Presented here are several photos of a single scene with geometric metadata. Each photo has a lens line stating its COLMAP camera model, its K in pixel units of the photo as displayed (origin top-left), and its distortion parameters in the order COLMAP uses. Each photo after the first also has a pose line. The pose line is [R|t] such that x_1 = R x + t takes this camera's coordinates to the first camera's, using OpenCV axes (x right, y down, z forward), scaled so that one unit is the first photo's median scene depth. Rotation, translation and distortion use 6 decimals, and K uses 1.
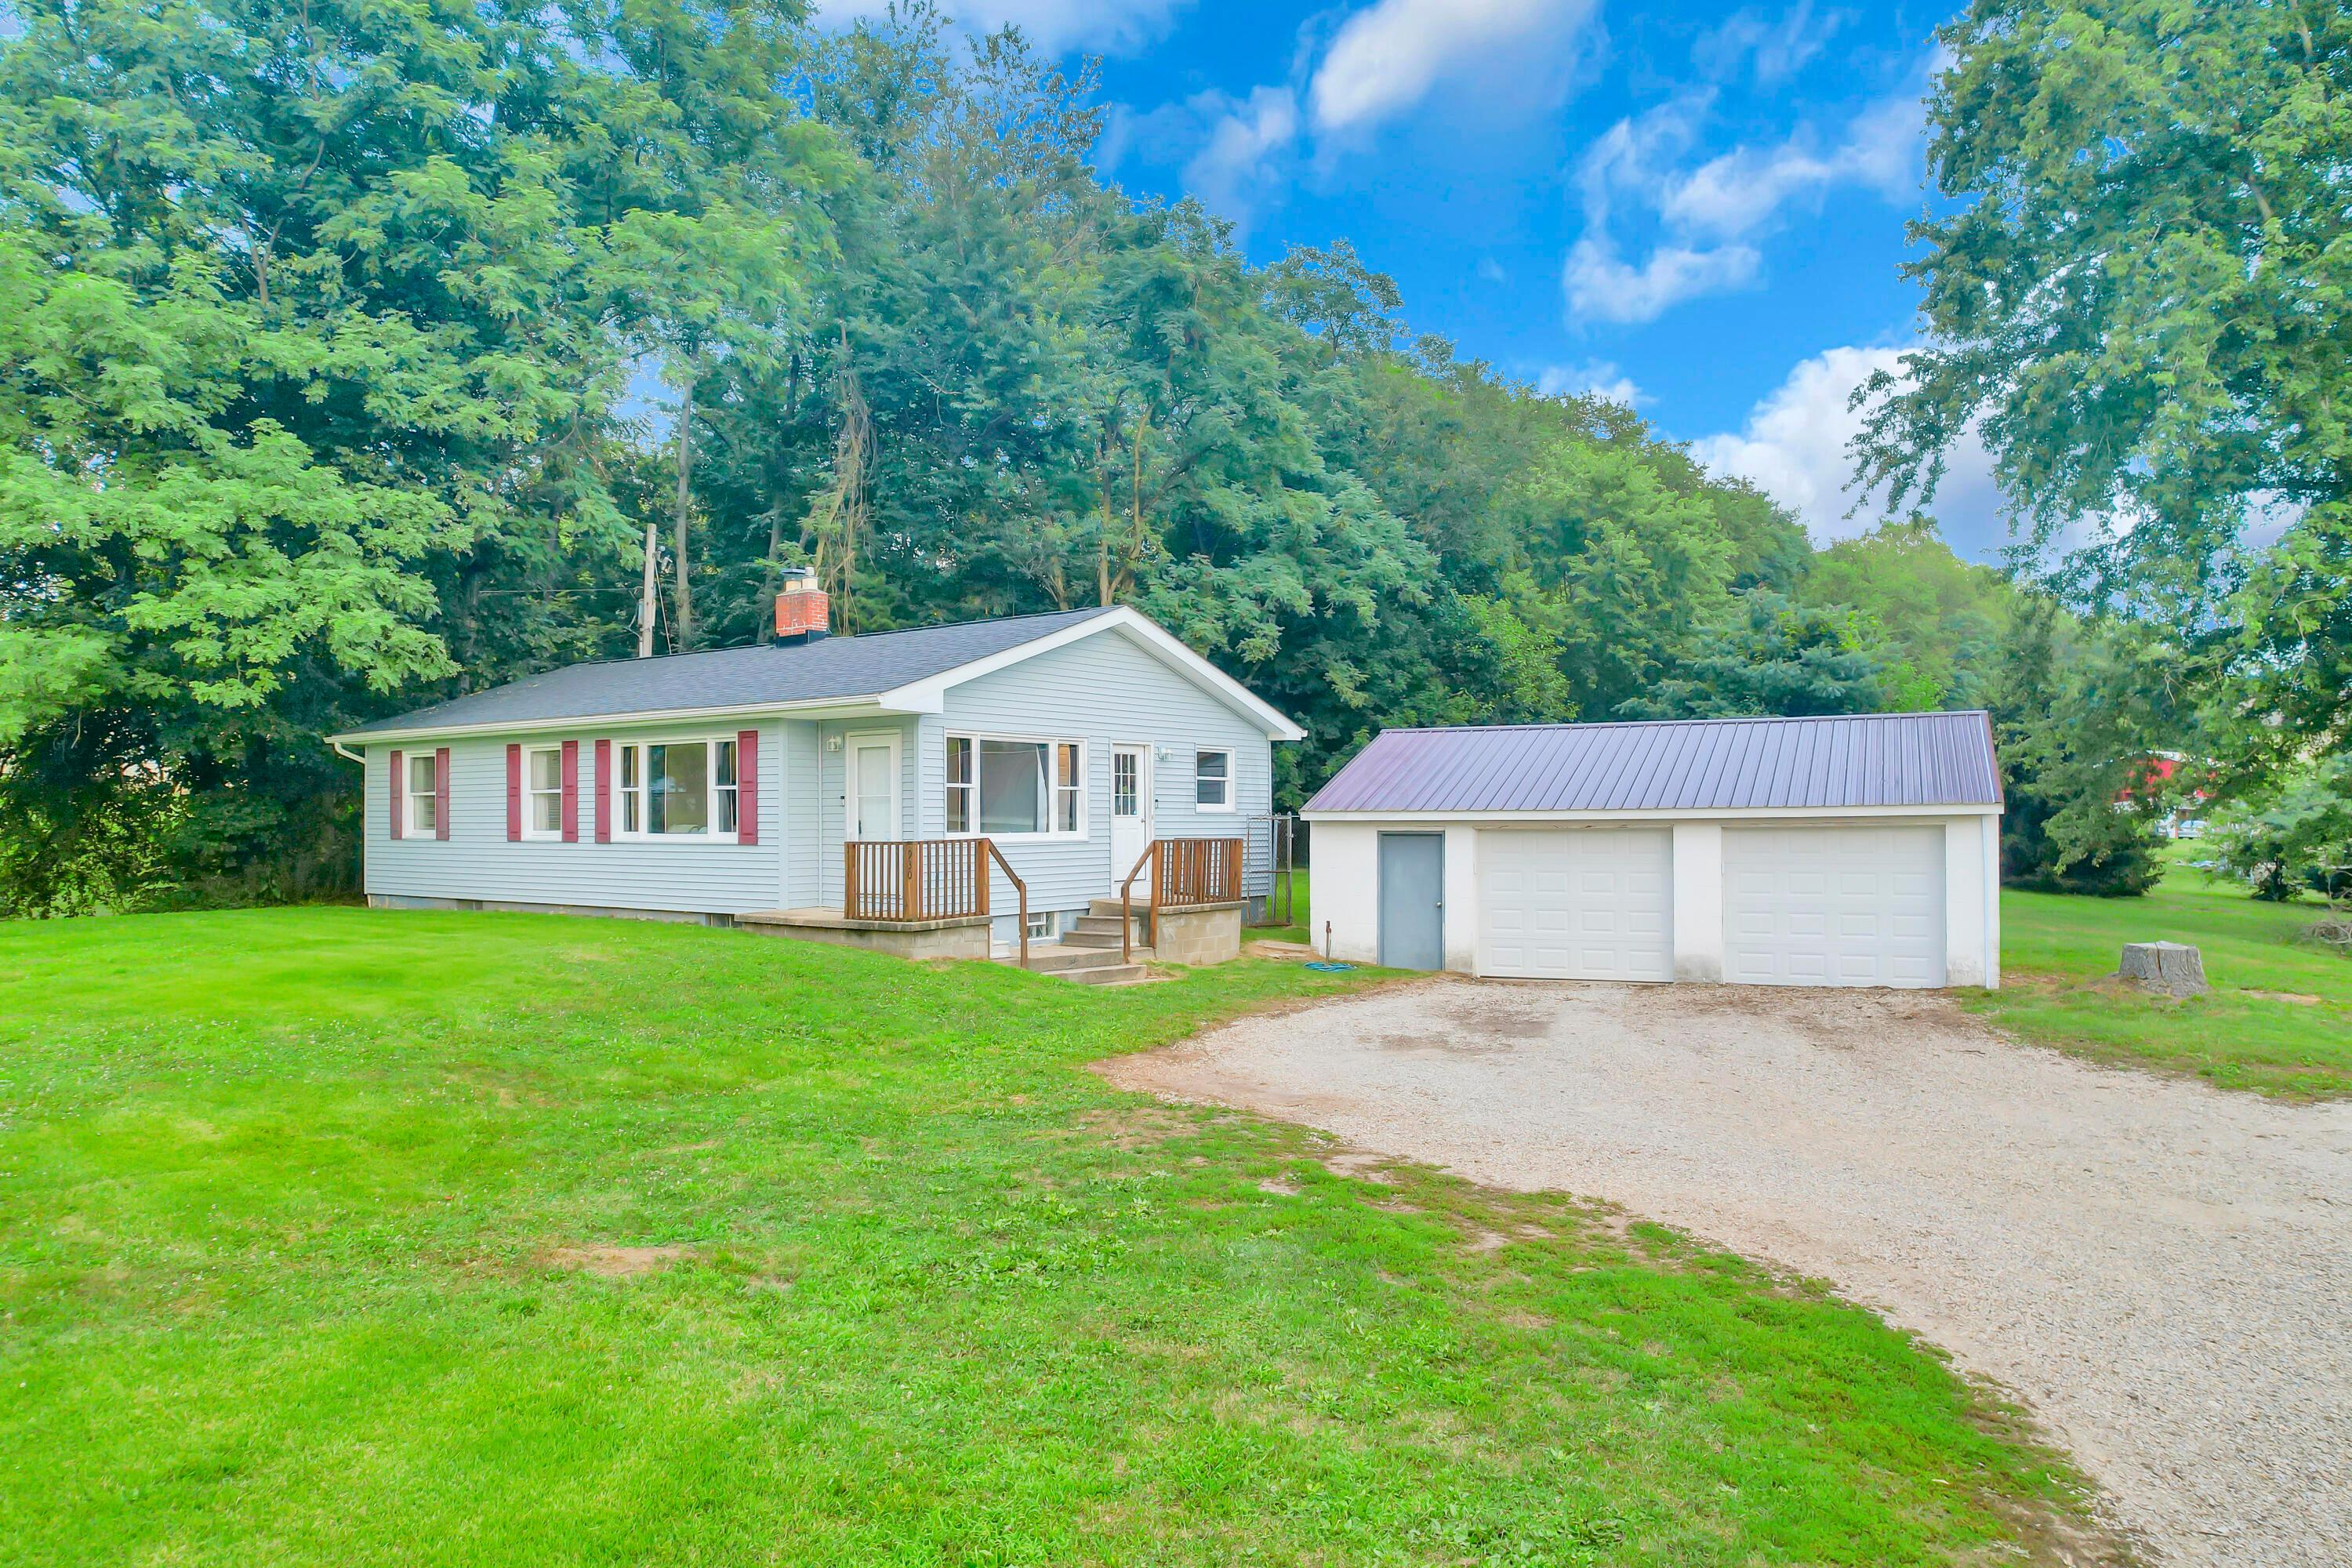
lens RADIAL K [[1493.6, 0, 1176.0], [0, 1493.6, 784.0], [0, 0, 1]] dist [-0.064790, 0.042182]
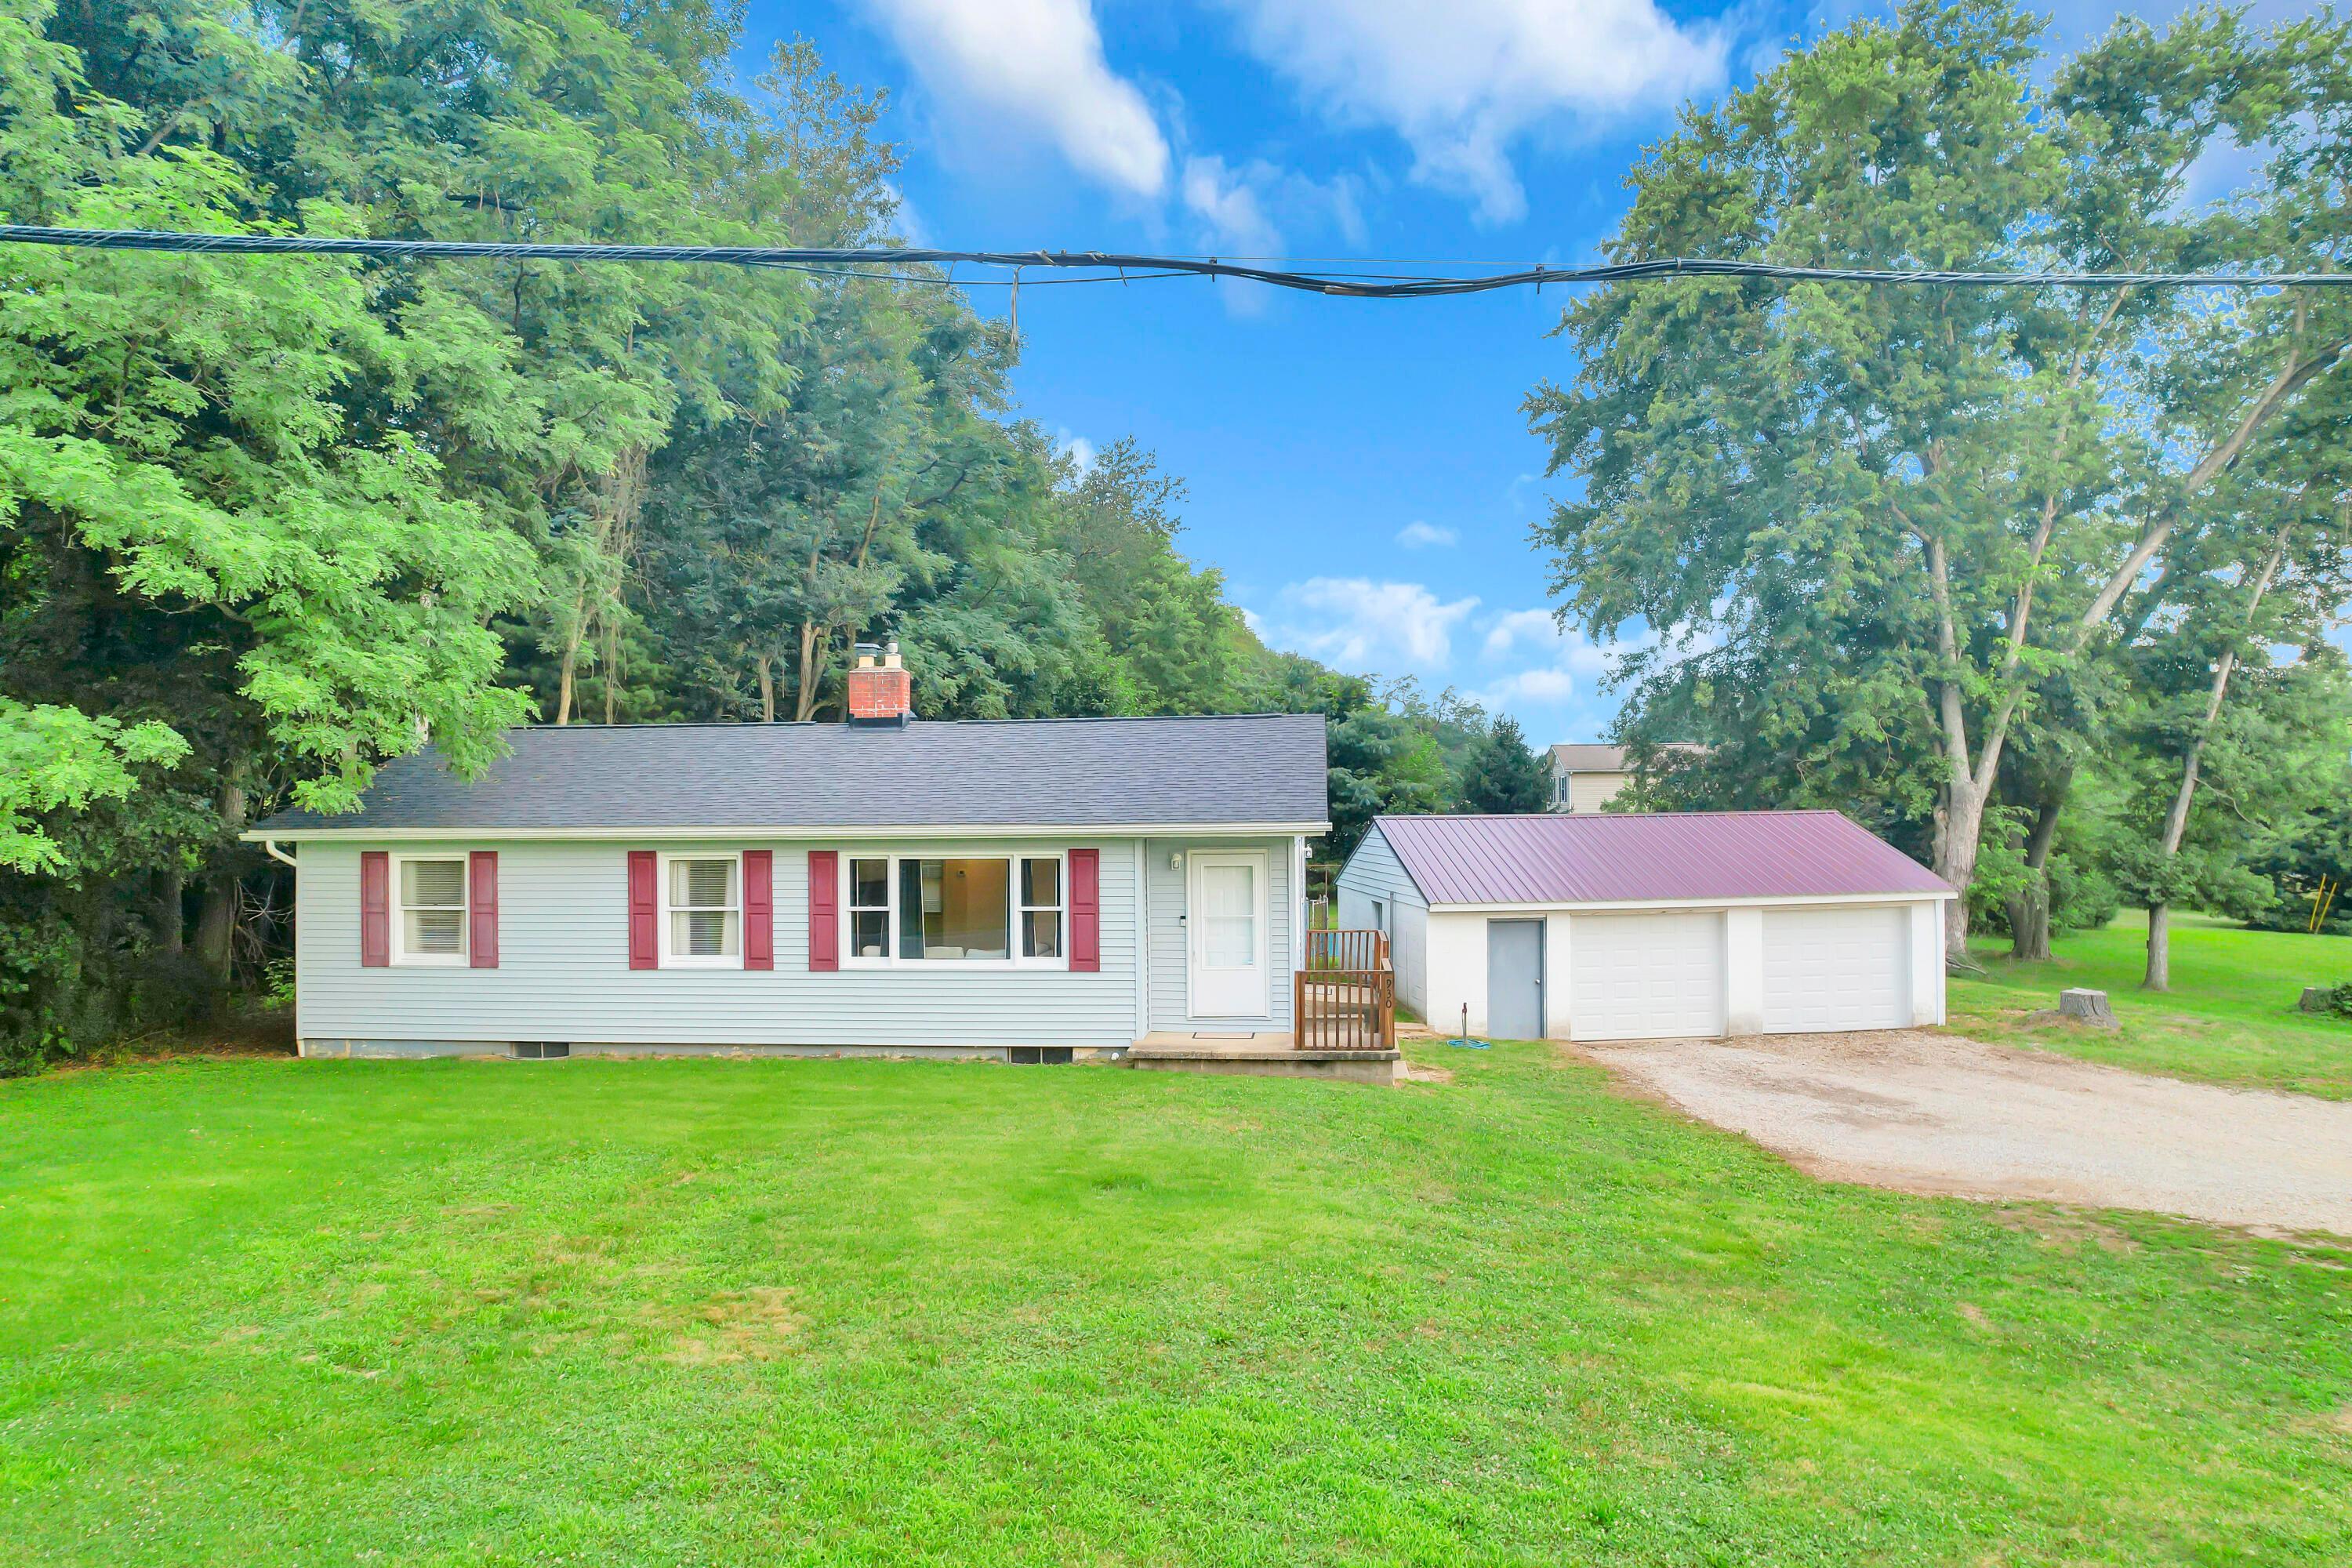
lens RADIAL K [[1451.8, 0, 1175.3], [0, 1451.8, 722.7], [0, 0, 1]] dist [-0.027642, -0.000833]
pose [[0.865255, 0.026573, 0.500627, -0.630635], [-0.005113, 0.999010, -0.044190, -0.068199], [-0.501306, 0.035676, 0.864535, 0.159462]]
